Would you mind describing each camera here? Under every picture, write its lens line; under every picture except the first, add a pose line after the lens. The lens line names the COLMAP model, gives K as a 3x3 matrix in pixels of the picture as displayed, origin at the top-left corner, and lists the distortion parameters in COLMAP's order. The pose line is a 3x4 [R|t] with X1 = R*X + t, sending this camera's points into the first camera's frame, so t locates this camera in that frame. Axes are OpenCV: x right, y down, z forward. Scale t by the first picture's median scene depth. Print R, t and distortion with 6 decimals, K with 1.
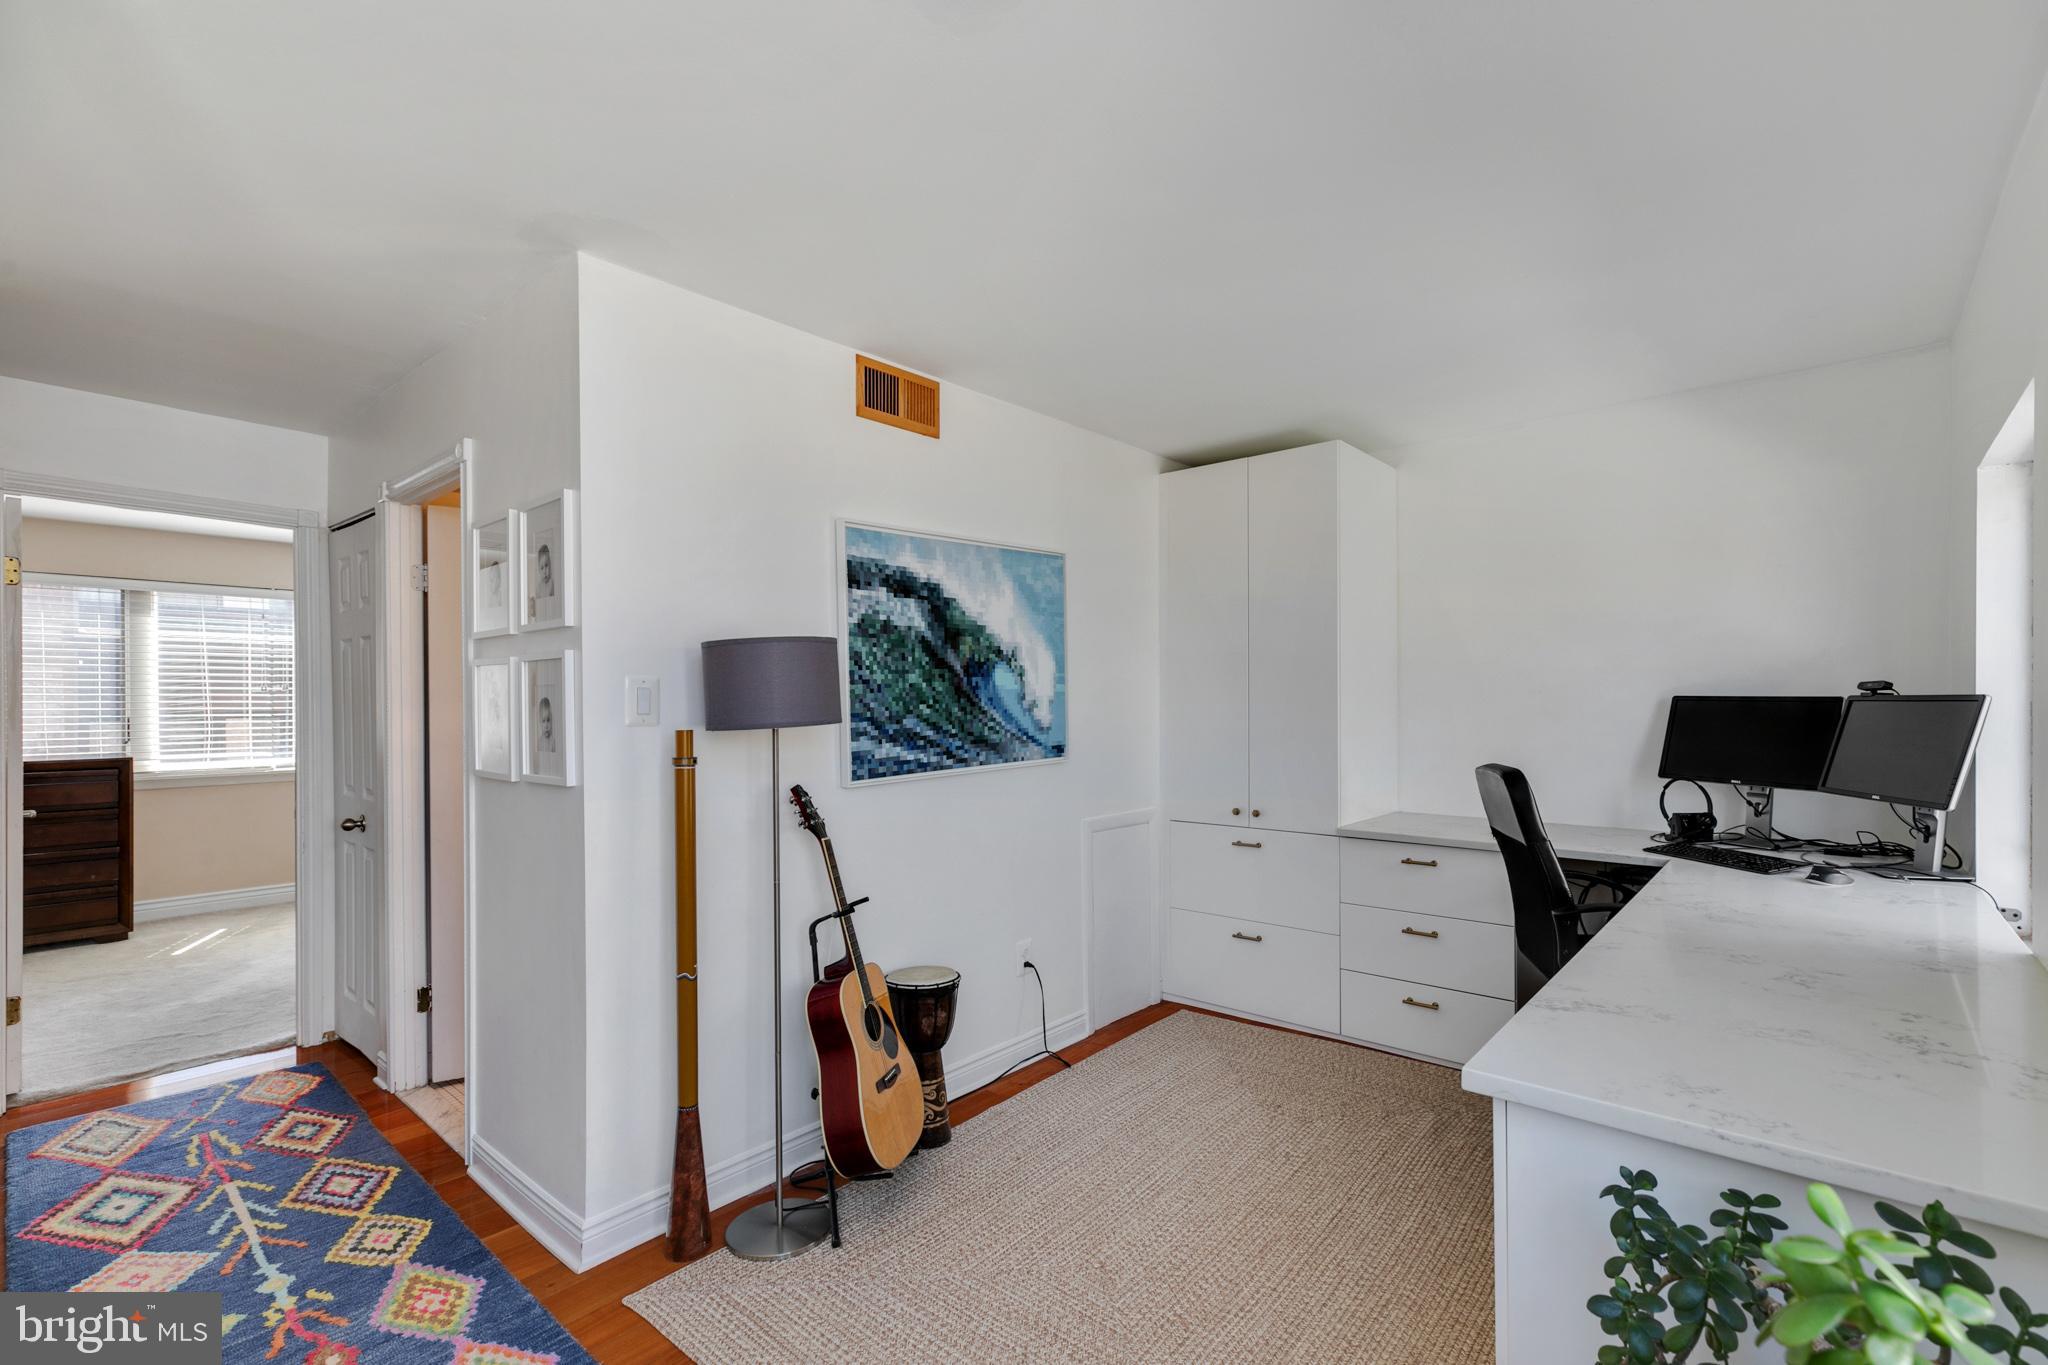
lens RADIAL K [[926.3, 0, 1021.0], [0, 926.3, 690.3], [0, 0, 1]] dist [0.007849, 0.000536]
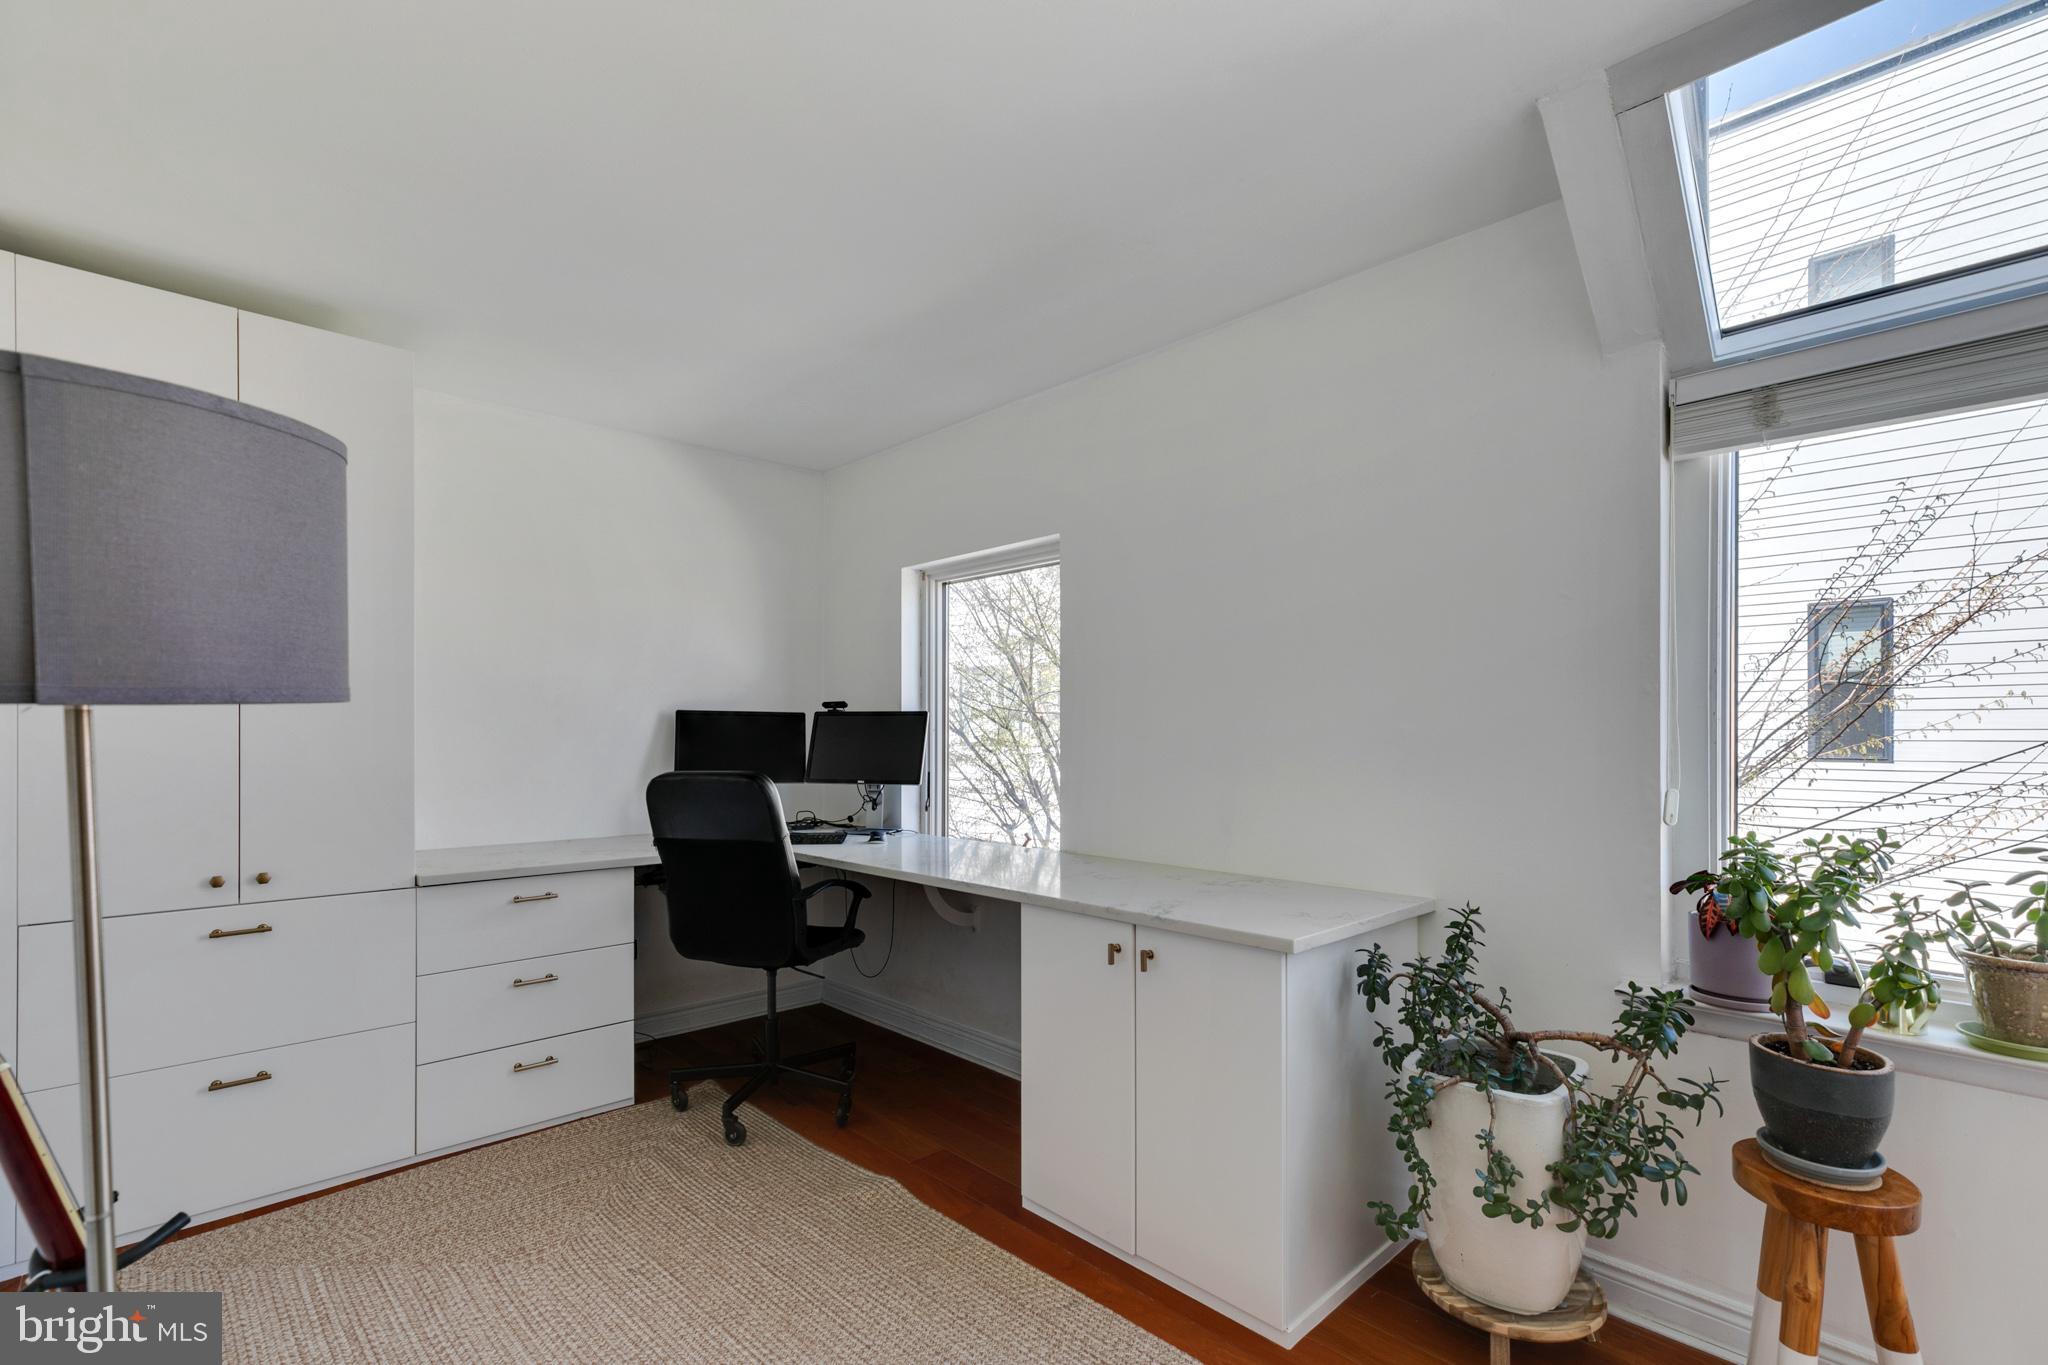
lens RADIAL K [[926.3, 0, 1031.8], [0, 926.3, 733.7], [0, 0, 1]] dist [0.007849, 0.000536]
pose [[0.086645, 0.005822, 0.996222, -0.372513], [-0.013601, 0.999897, -0.004661, 0.033573], [-0.996146, -0.013145, 0.086715, 0.473364]]
